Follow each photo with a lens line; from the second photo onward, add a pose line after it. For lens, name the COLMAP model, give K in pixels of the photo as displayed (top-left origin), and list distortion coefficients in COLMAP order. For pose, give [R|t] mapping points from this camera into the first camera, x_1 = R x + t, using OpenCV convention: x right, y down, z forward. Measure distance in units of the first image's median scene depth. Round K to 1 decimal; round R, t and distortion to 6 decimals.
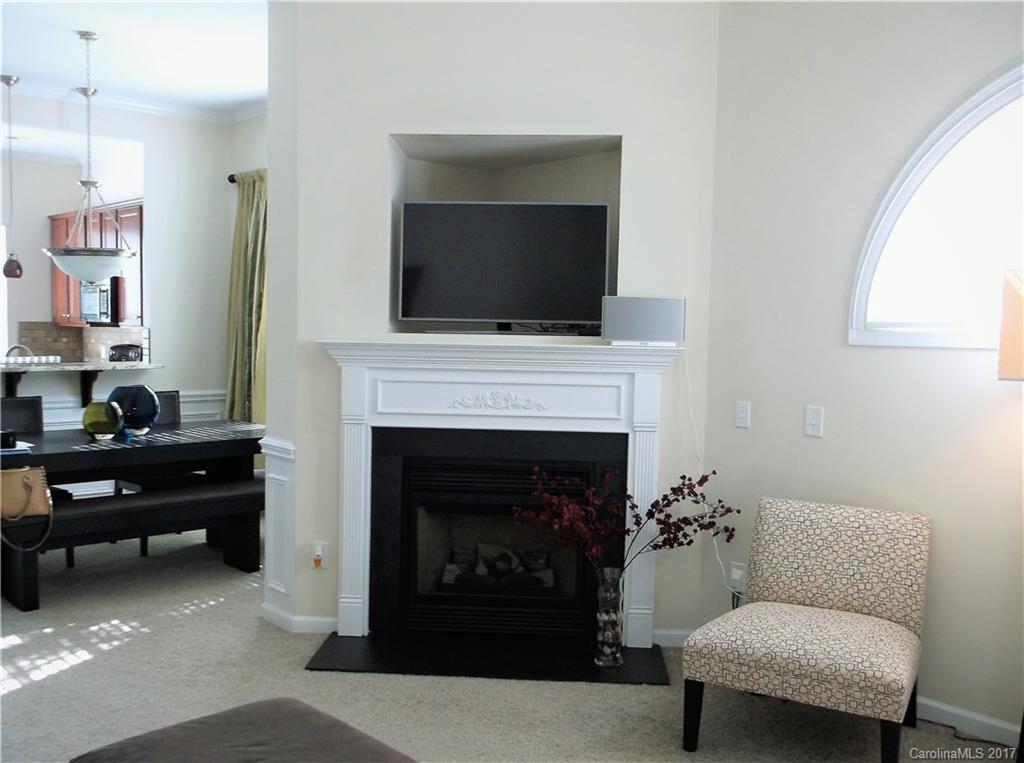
lens RADIAL K [[998.1, 0, 501.0], [0, 998.1, 384.4], [0, 0, 1]] dist [0.004710, -0.013145]
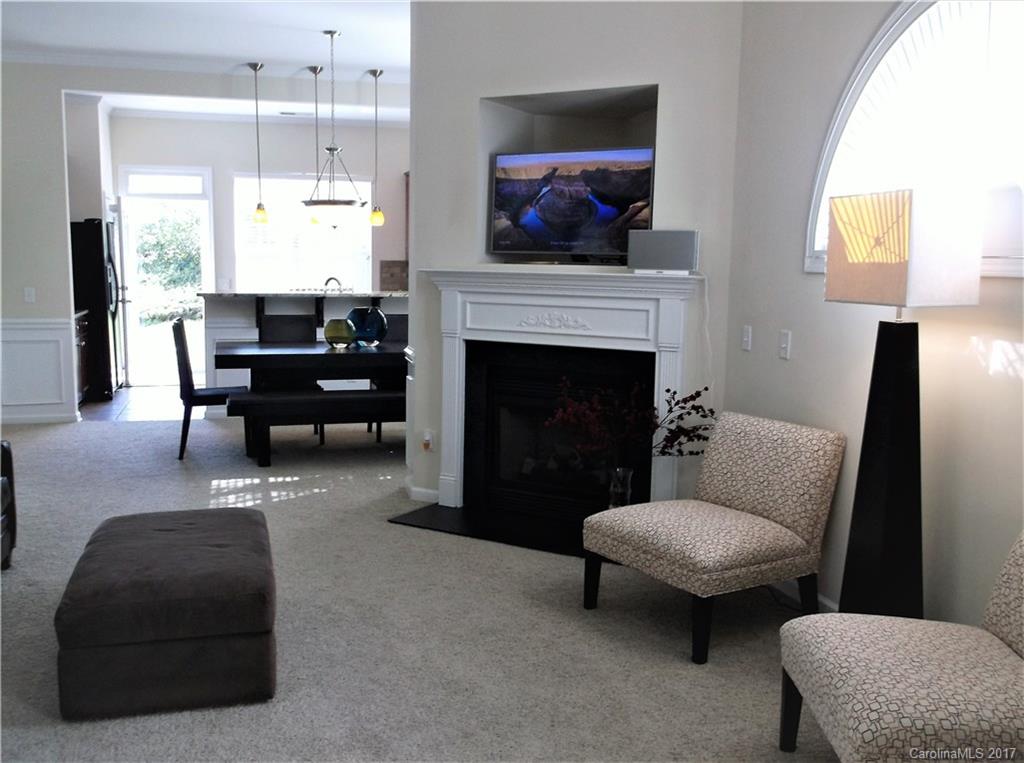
lens RADIAL K [[998.1, 0, 501.0], [0, 998.1, 384.4], [0, 0, 1]] dist [0.004710, -0.013145]
pose [[0.890090, 0.052980, -0.452695, 0.469931], [-0.027653, 0.997669, 0.062388, 0.018985], [0.454945, -0.043012, 0.889480, -0.079632]]
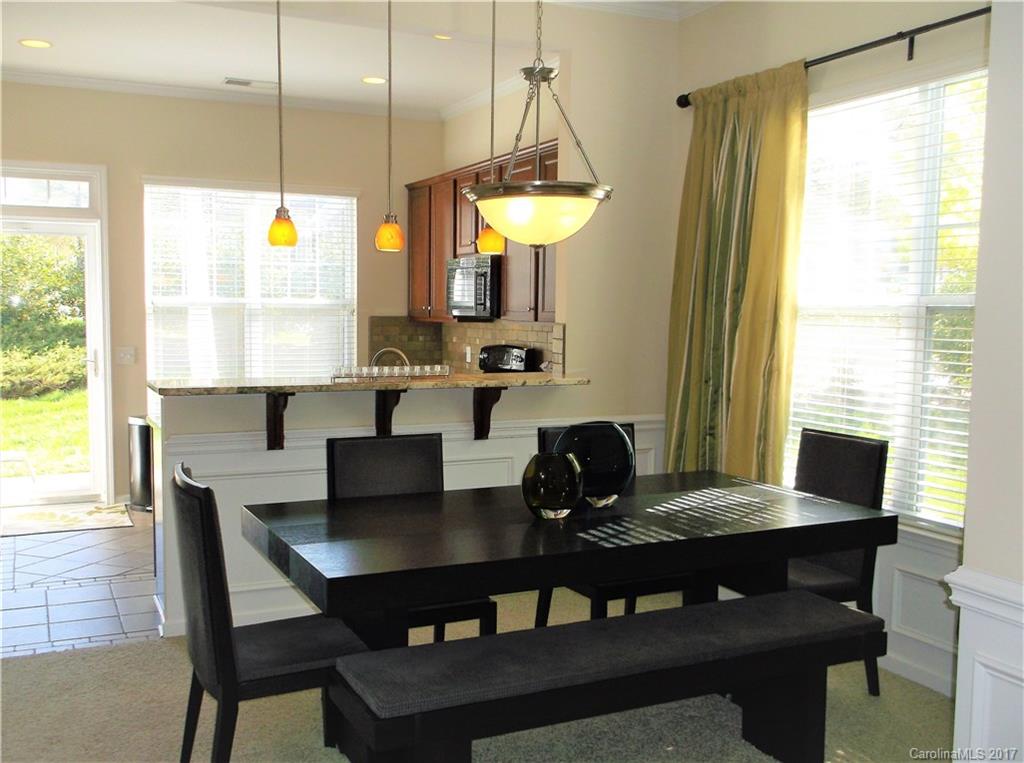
lens RADIAL K [[998.1, 0, 501.0], [0, 998.1, 384.4], [0, 0, 1]] dist [0.004710, -0.013145]
pose [[0.960083, 0.013906, -0.279370, -0.333005], [-0.012117, 0.999894, 0.008129, -0.032951], [0.279454, -0.004420, 0.960149, 0.541986]]
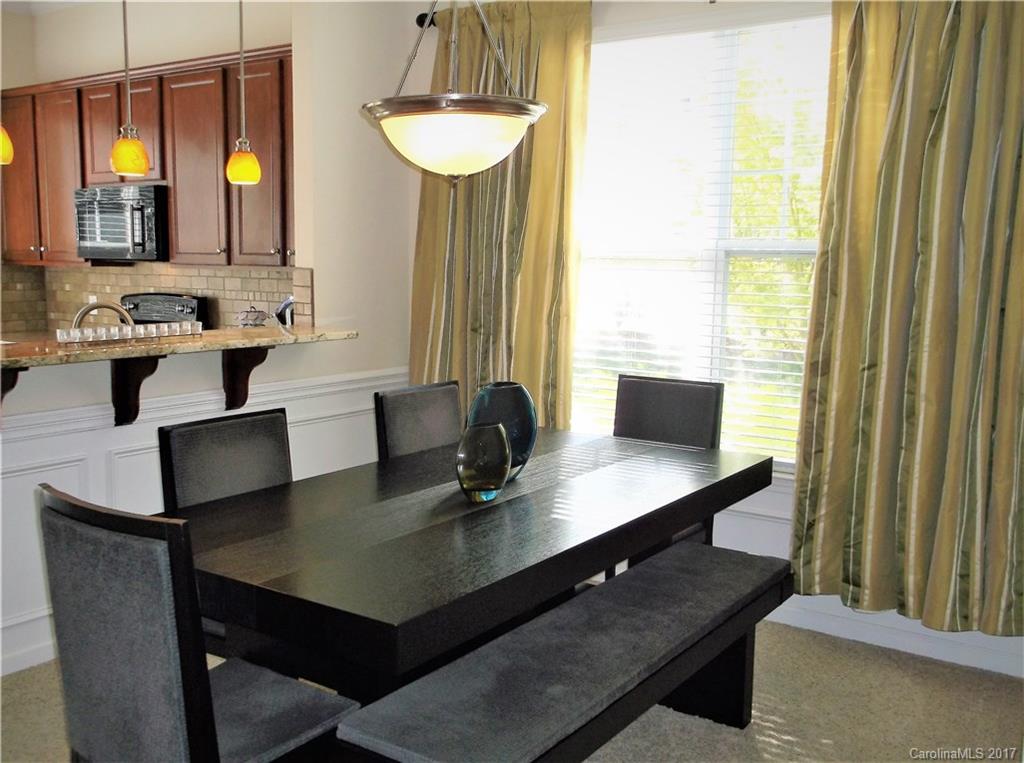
lens RADIAL K [[998.1, 0, 501.0], [0, 998.1, 384.4], [0, 0, 1]] dist [0.004710, -0.013145]
pose [[0.973893, -0.034582, 0.224359, -0.624360], [0.019465, 0.997410, 0.069243, -0.044280], [-0.226172, -0.063068, 0.972043, 0.650543]]
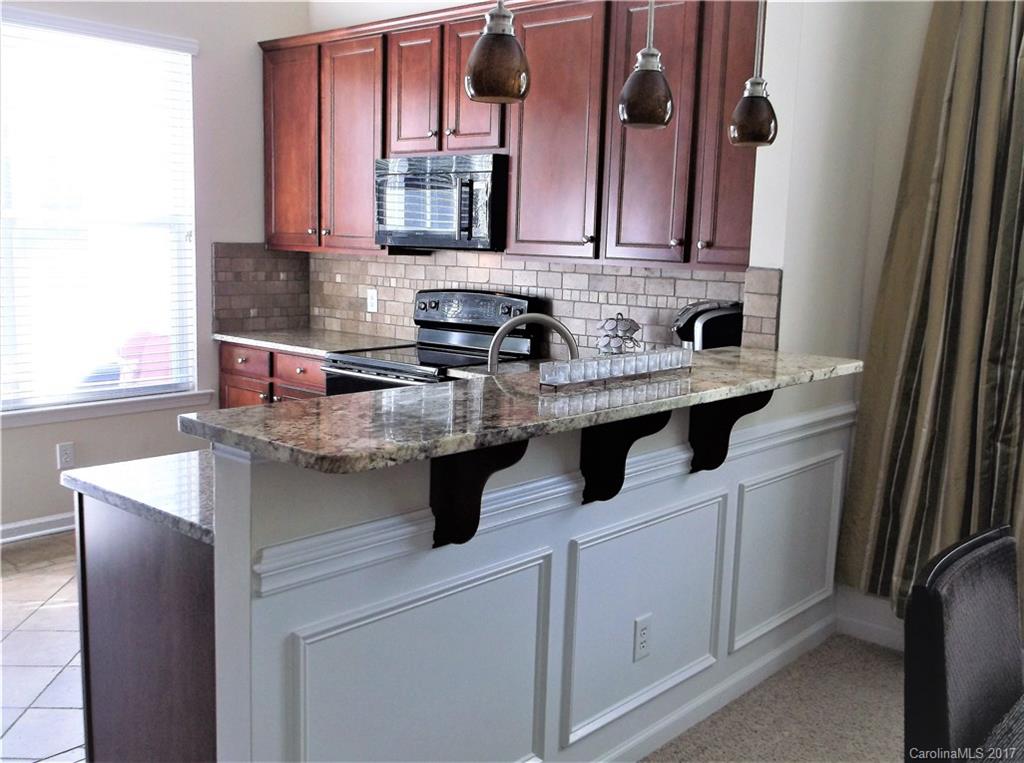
lens RADIAL K [[998.1, 0, 501.0], [0, 998.1, 384.4], [0, 0, 1]] dist [0.004710, -0.013145]
pose [[0.992774, -0.005981, 0.119848, -0.859085], [-0.004138, 0.996456, 0.084010, -0.071197], [-0.119926, -0.083899, 0.989231, 0.978350]]
